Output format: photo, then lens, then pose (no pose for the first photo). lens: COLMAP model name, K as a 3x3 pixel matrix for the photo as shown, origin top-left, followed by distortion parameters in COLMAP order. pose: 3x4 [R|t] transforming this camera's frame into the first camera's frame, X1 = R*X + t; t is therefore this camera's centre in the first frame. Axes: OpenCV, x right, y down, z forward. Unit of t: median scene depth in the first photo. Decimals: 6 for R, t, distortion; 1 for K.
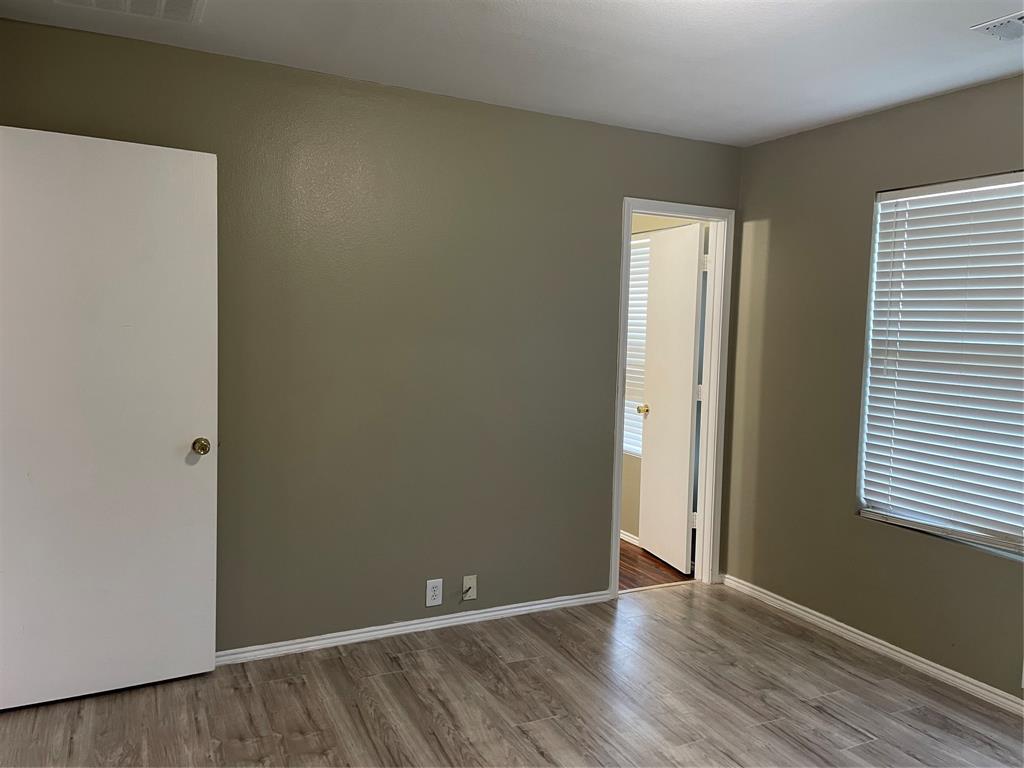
lens RADIAL K [[774.9, 0, 512.3], [0, 774.9, 378.3], [0, 0, 1]] dist [0.089881, -0.111679]
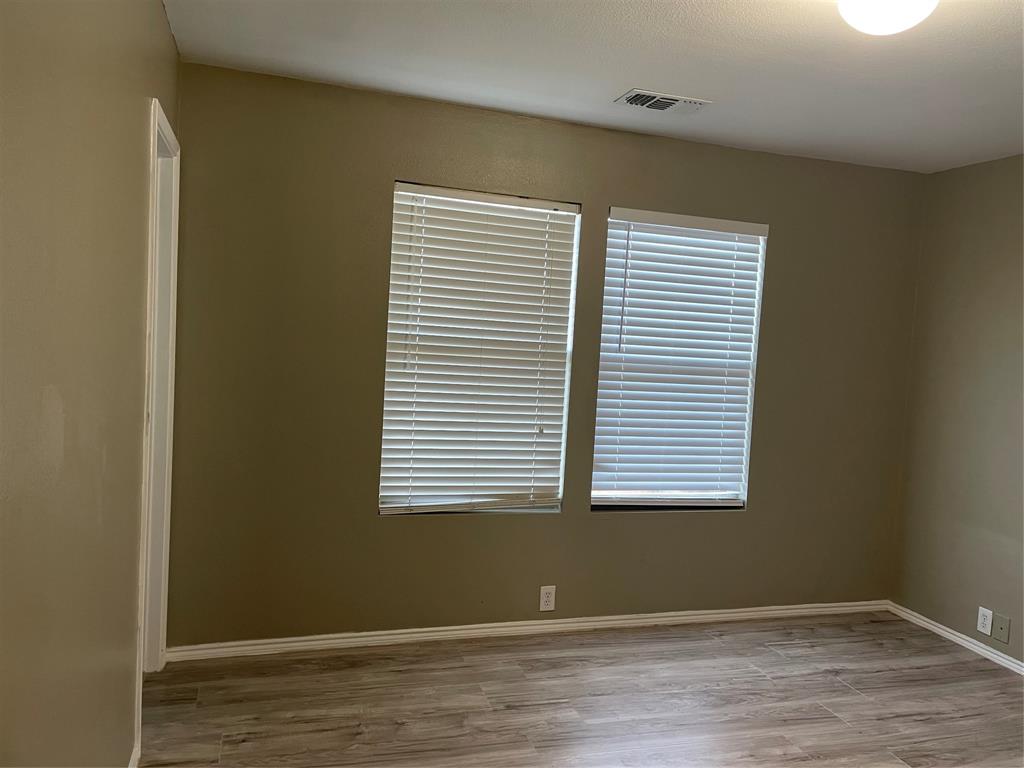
lens RADIAL K [[774.9, 0, 512.1], [0, 774.9, 381.2], [0, 0, 1]] dist [0.089881, -0.111679]
pose [[0.147209, -0.081856, 0.985713, -0.496154], [0.011410, 0.996644, 0.081059, -0.069406], [-0.989040, -0.000686, 0.147648, 0.742445]]
